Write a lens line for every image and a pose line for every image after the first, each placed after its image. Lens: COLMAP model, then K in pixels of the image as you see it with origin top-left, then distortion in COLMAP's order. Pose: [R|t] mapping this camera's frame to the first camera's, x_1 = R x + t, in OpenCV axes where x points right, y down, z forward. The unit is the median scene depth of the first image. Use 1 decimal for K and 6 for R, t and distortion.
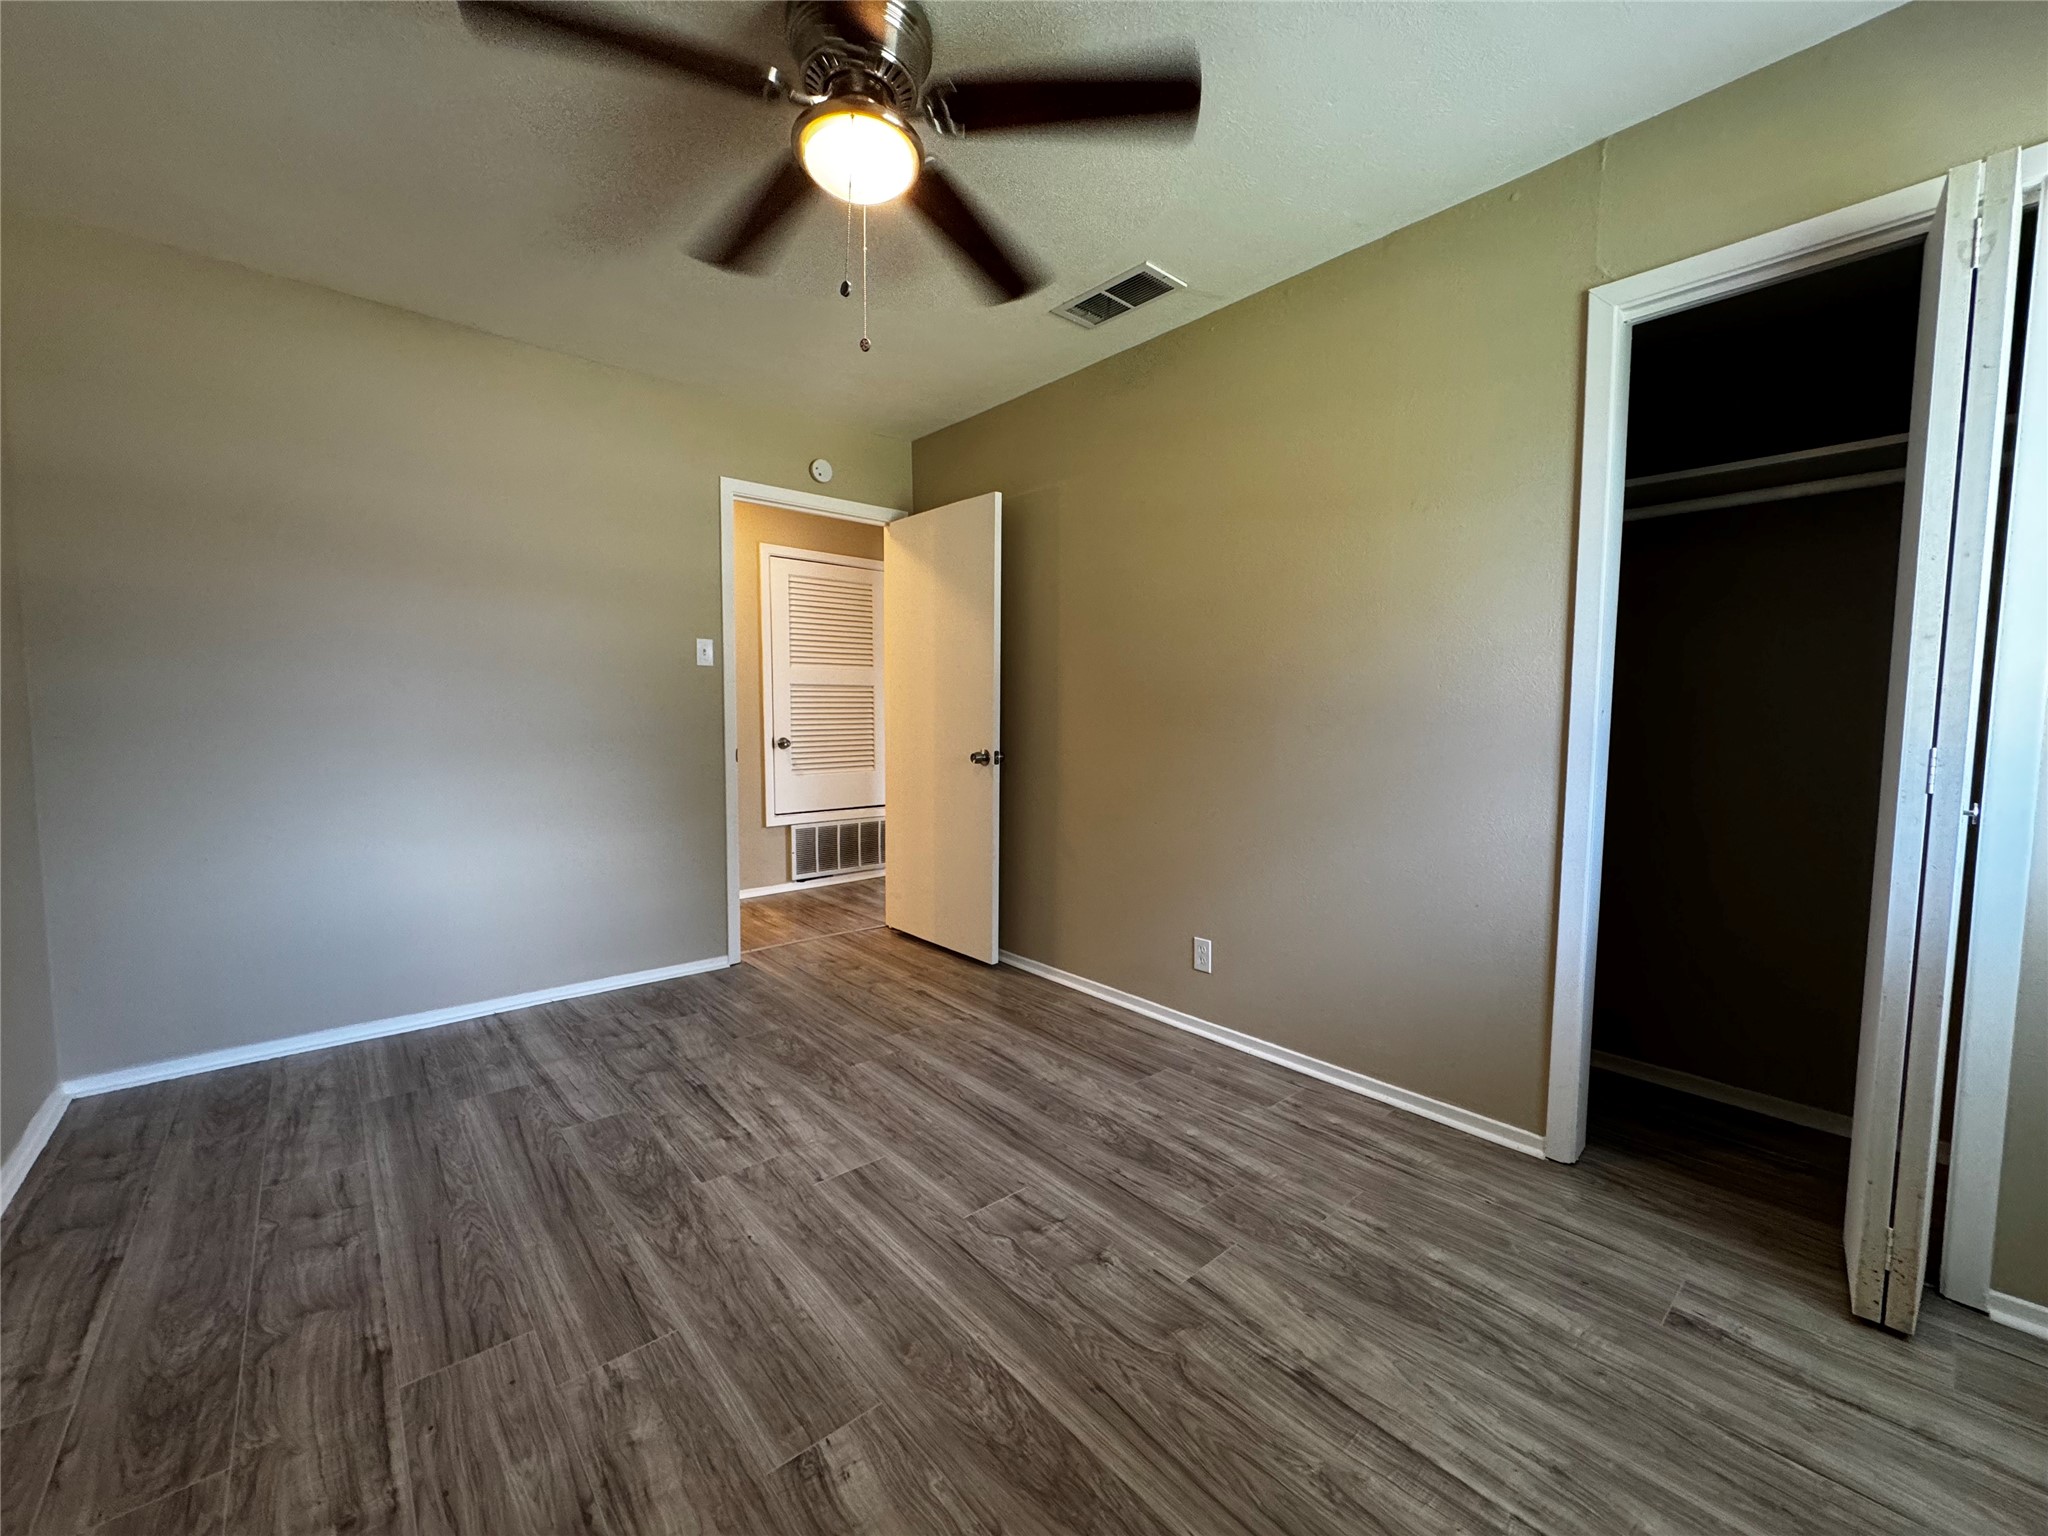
lens RADIAL K [[814.4, 0, 1012.3], [0, 814.4, 768.9], [0, 0, 1]] dist [-0.002433, -0.000211]
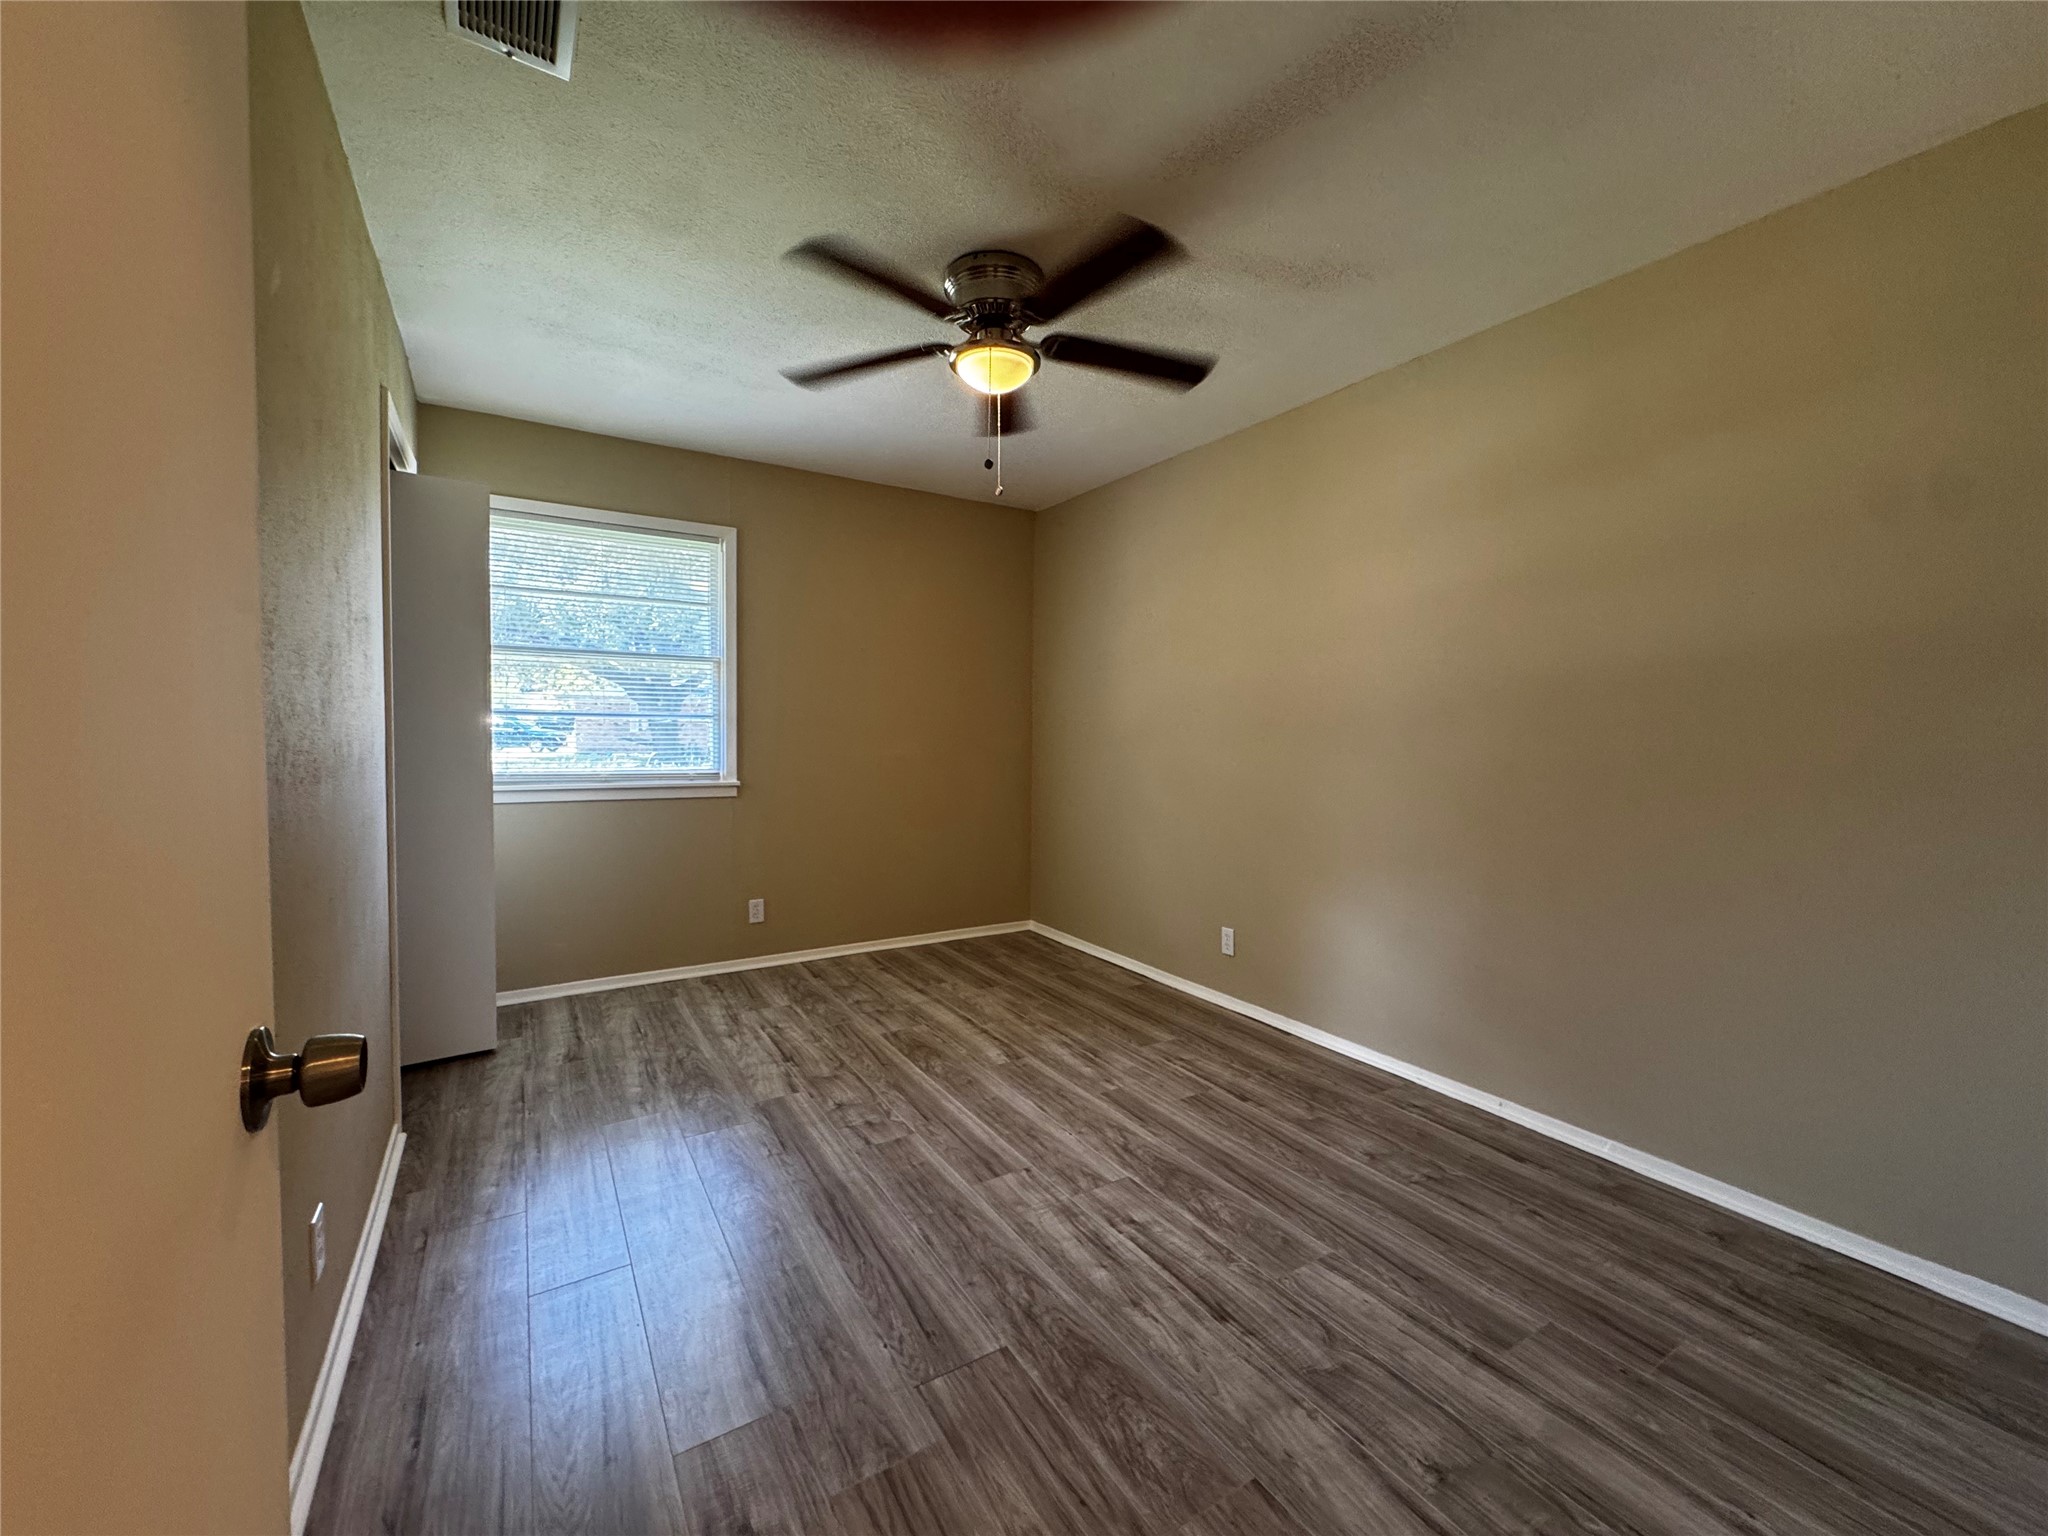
lens RADIAL K [[814.4, 0, 1019.3], [0, 814.4, 772.1], [0, 0, 1]] dist [-0.002433, -0.000211]
pose [[-0.988063, -0.025342, 0.151951, -0.385691], [-0.007932, 0.993437, 0.114105, -0.176339], [-0.153845, 0.111537, -0.981780, 2.065549]]
